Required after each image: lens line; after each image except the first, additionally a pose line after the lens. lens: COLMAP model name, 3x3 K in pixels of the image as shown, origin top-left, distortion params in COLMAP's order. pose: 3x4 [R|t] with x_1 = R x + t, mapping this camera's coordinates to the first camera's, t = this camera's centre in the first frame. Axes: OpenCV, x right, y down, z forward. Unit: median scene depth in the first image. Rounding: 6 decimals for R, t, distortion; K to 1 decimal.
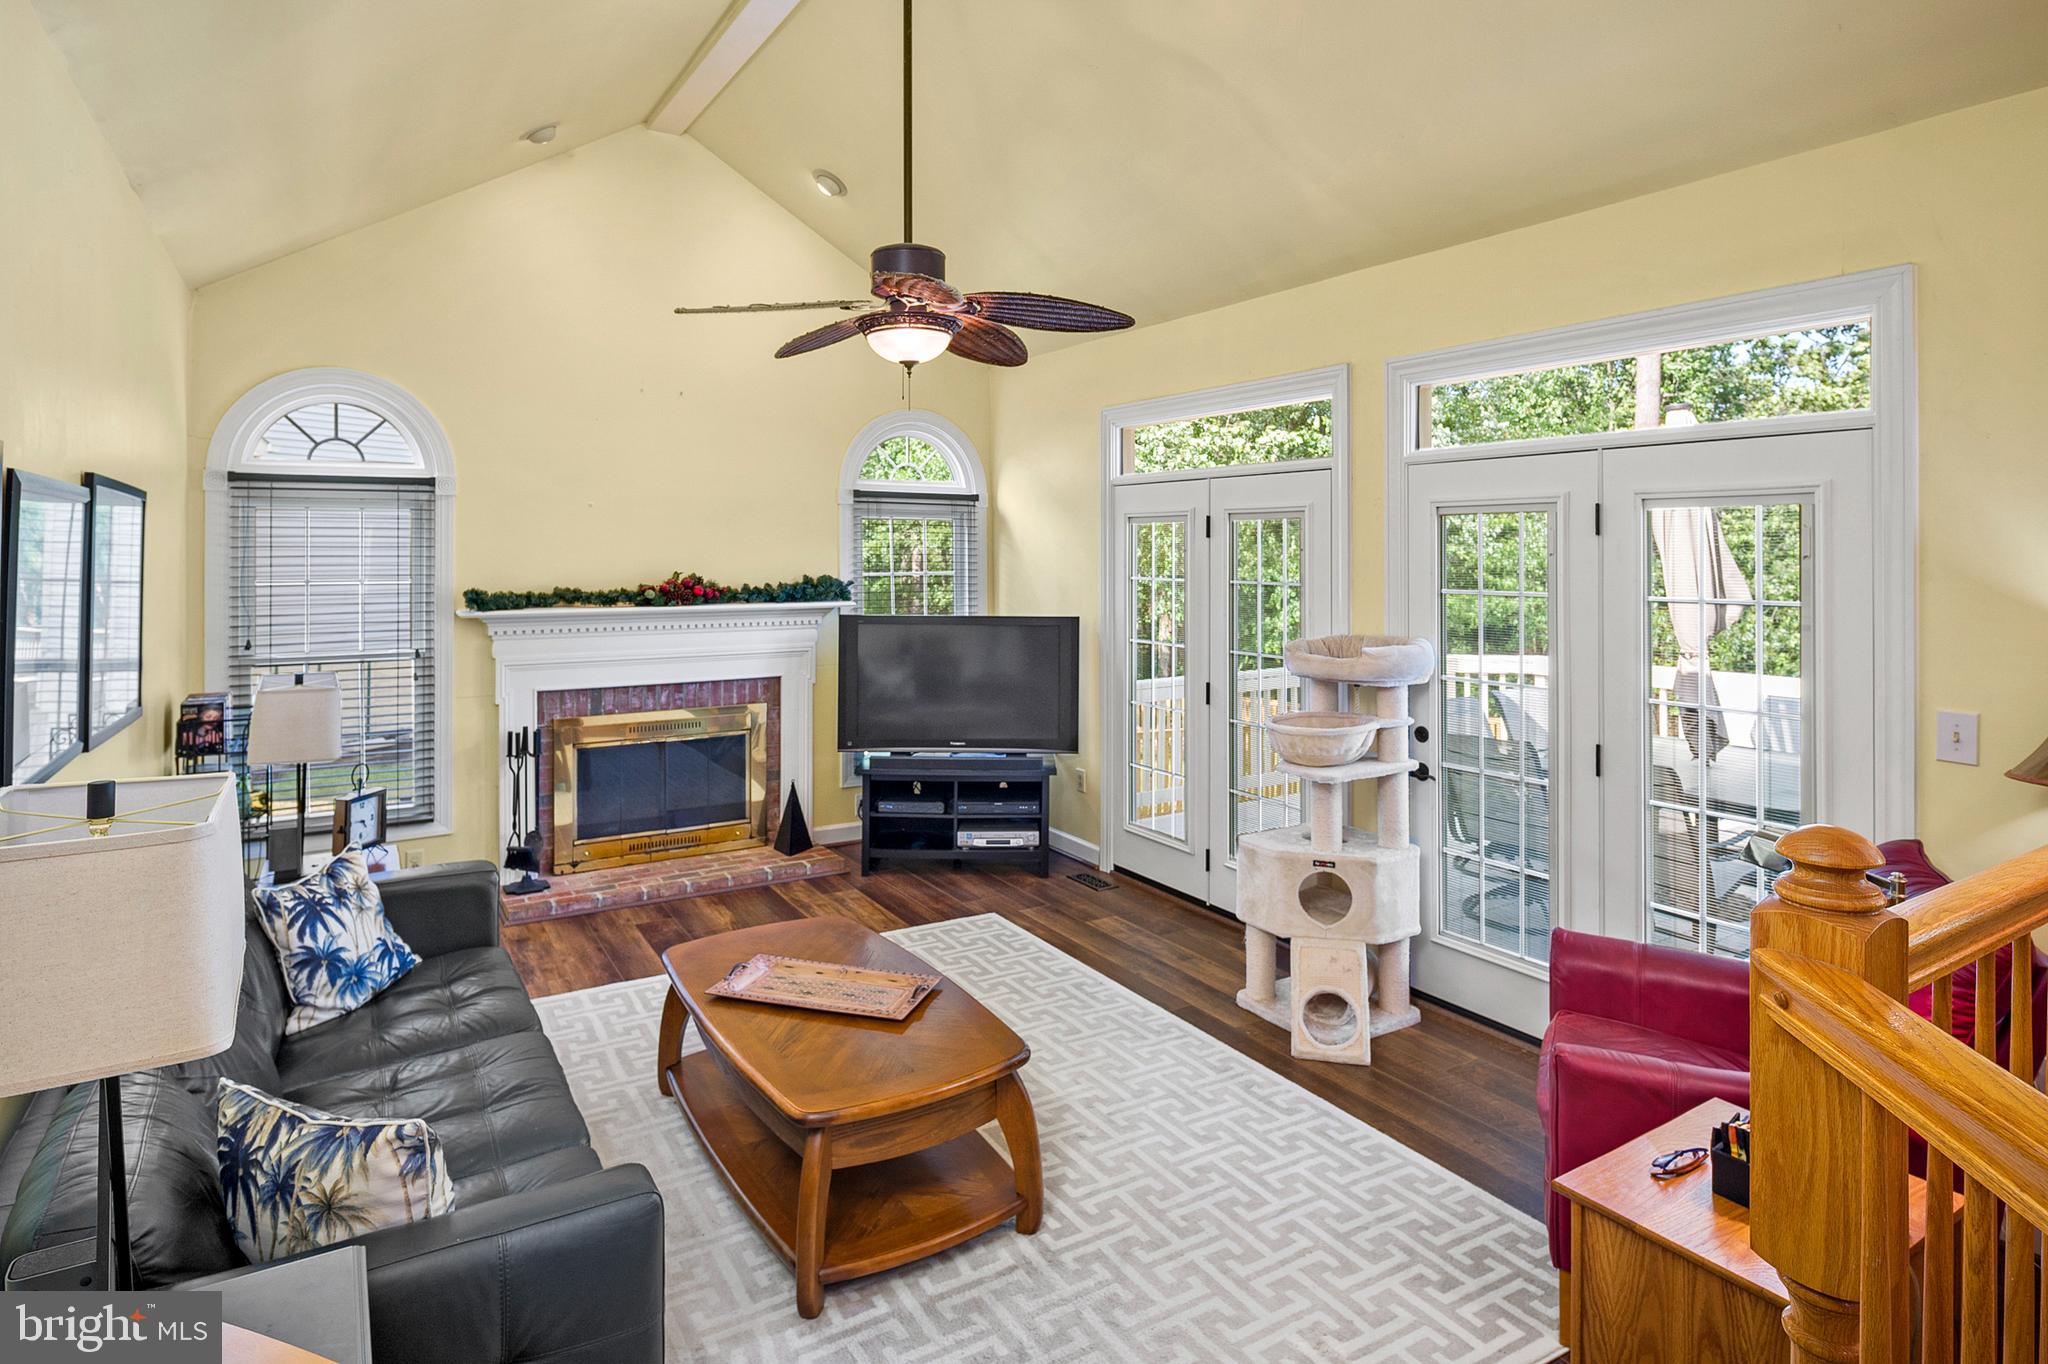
lens RADIAL K [[1124.3, 0, 1019.5], [0, 1124.3, 547.5], [0, 0, 1]] dist [-0.004180, -0.001080]
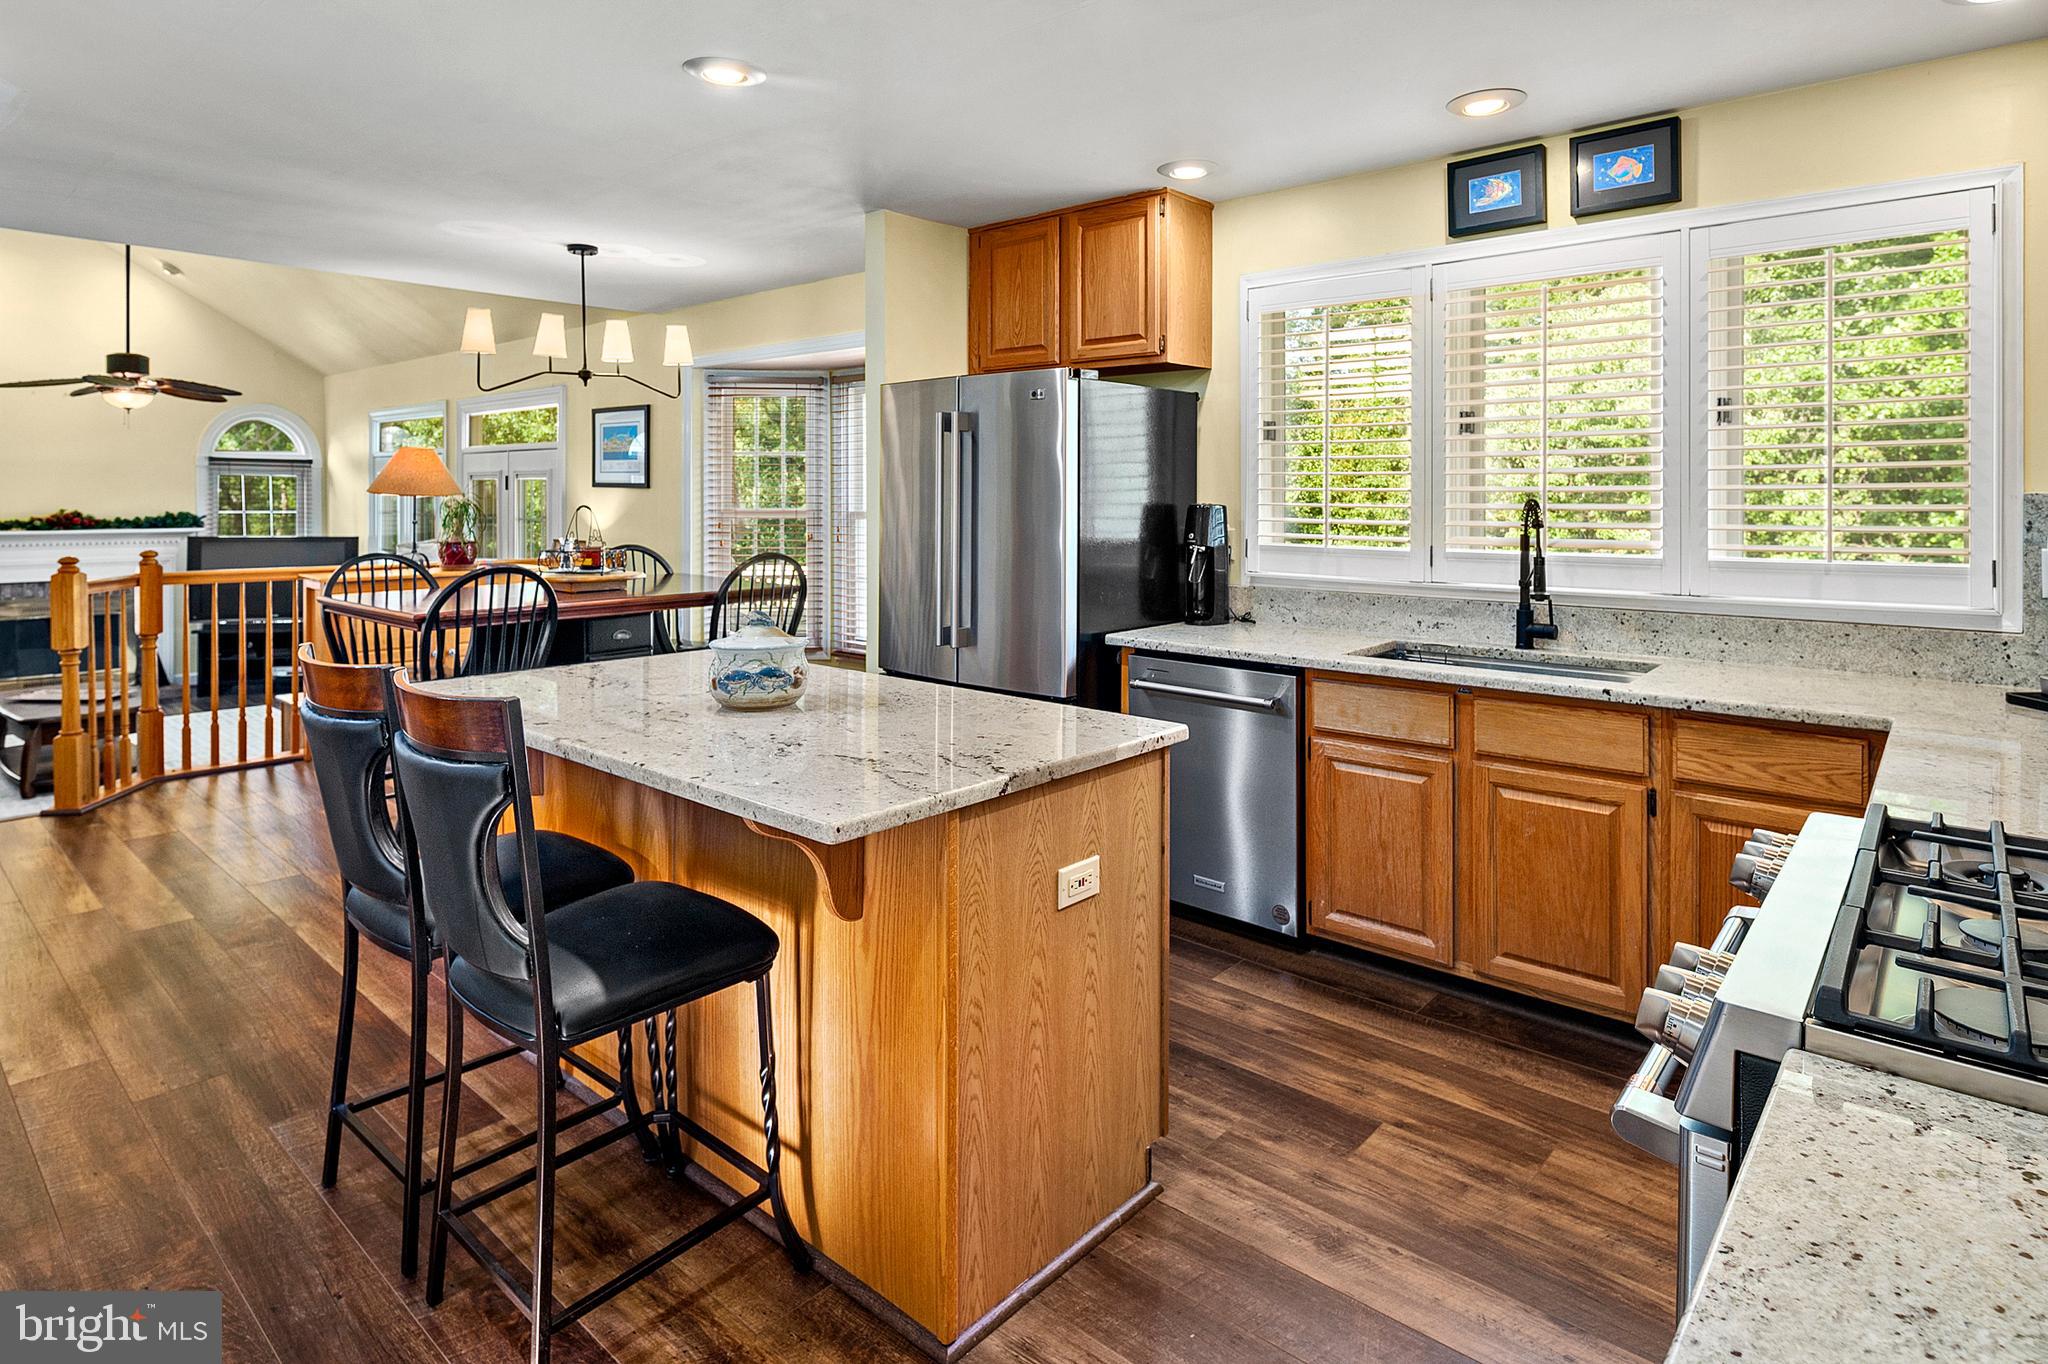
lens RADIAL K [[1111.7, 0, 1011.1], [0, 1111.7, 504.5], [0, 0, 1]] dist [-0.005281, -0.003466]
pose [[0.956751, 0.002379, 0.290898, 0.569467], [-0.005509, 0.999935, 0.009940, -0.008009], [-0.290856, -0.011113, 0.956702, -0.951408]]
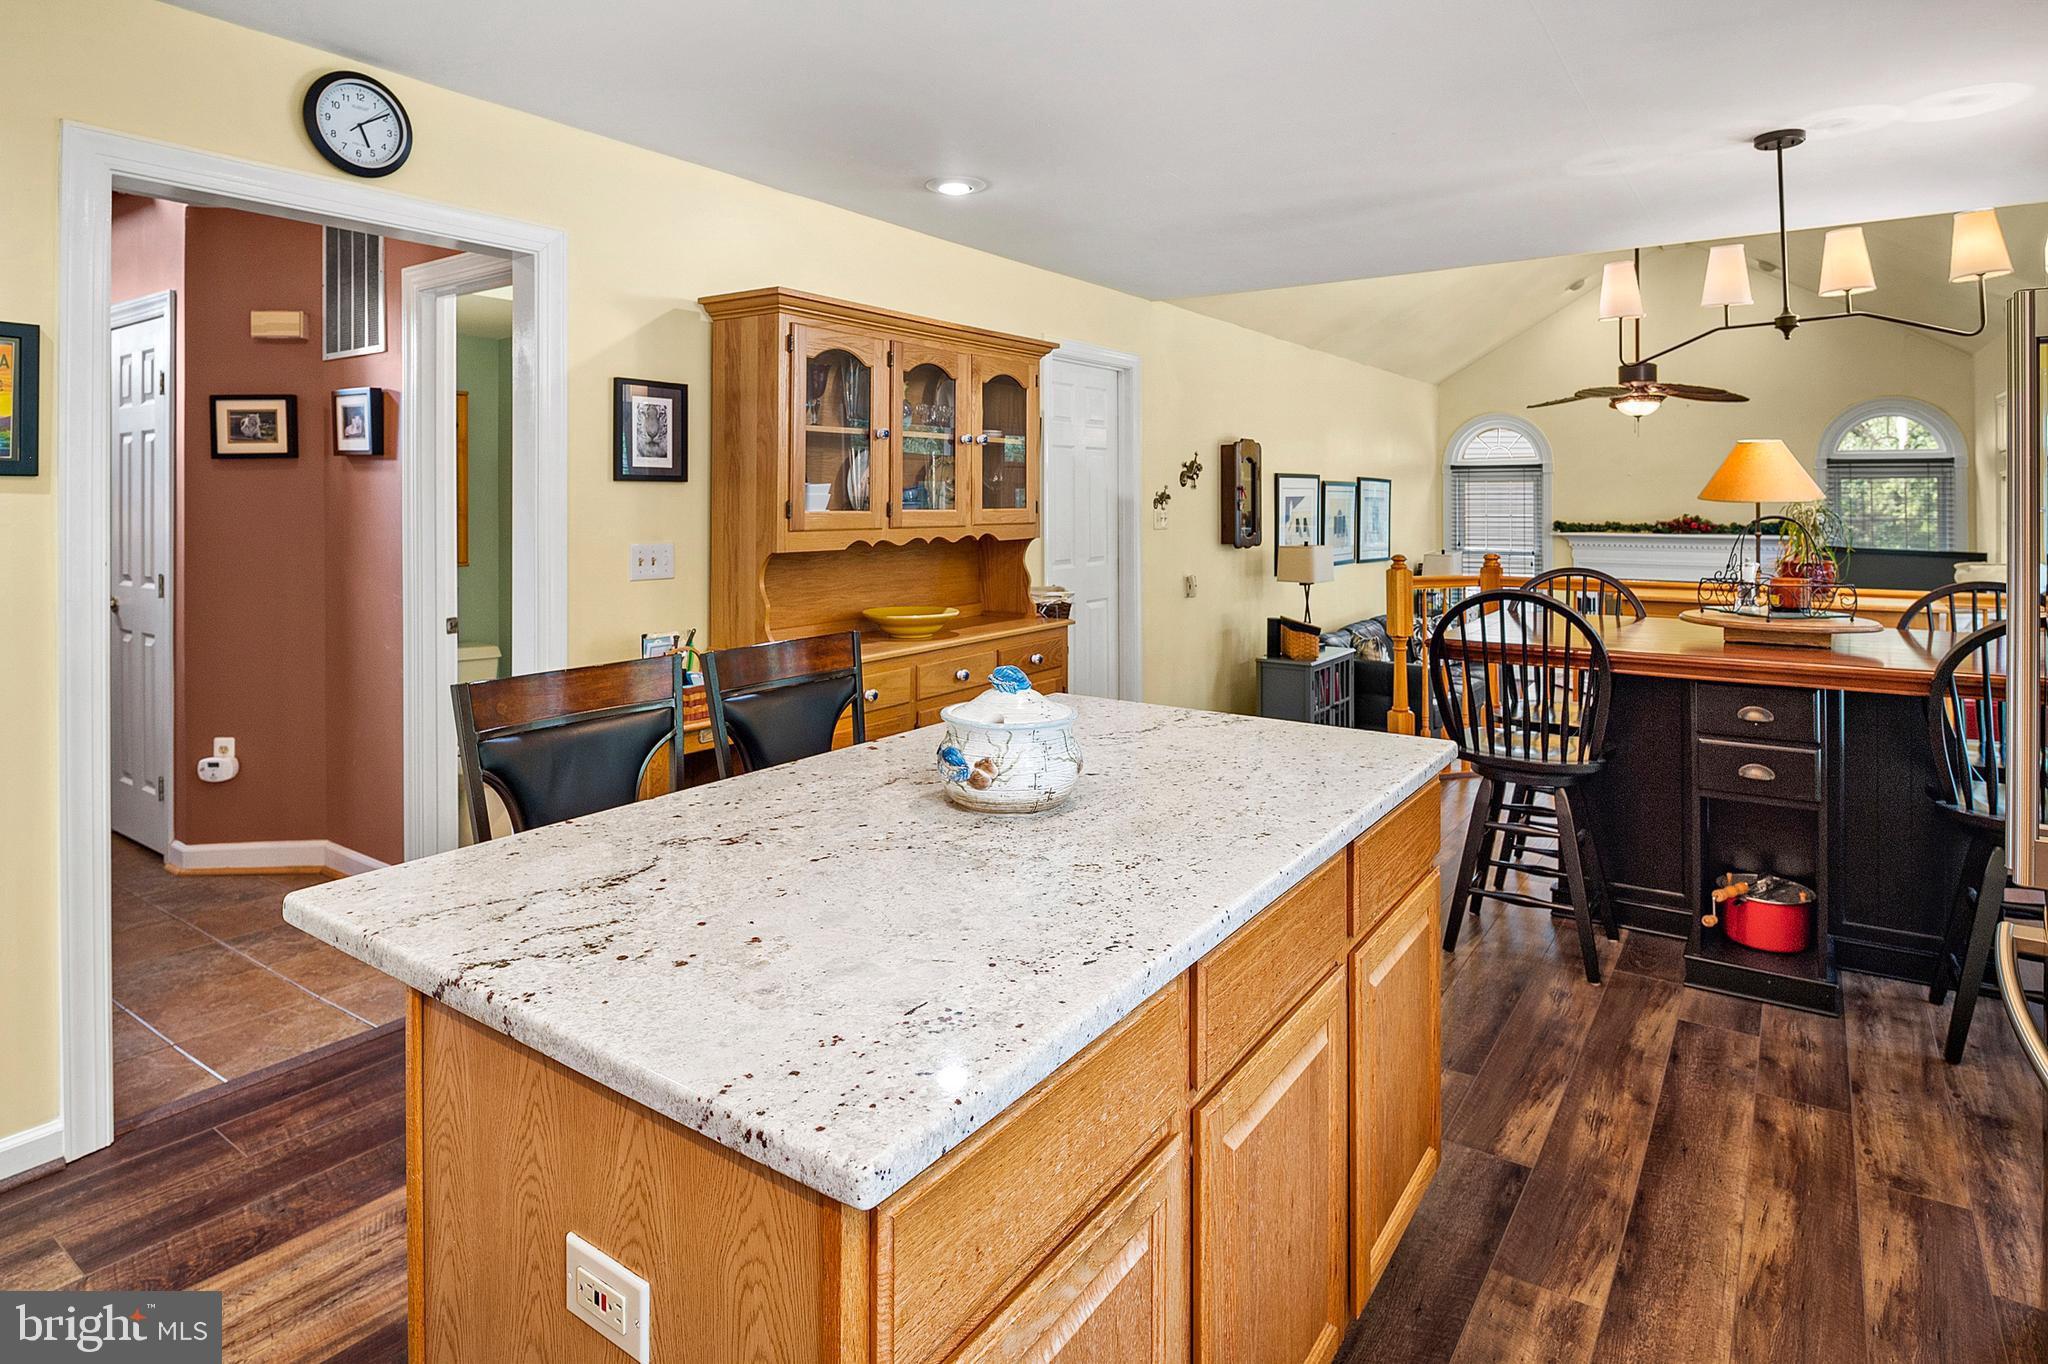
lens RADIAL K [[1120.6, 0, 1024.3], [0, 1120.6, 499.6], [0, 0, 1]] dist [-0.000296, 0.000133]
pose [[0.410338, 0.002196, -0.911931, 0.888678], [0.002370, 0.999991, 0.003474, -0.008345], [0.911930, -0.003587, 0.410329, -0.620827]]
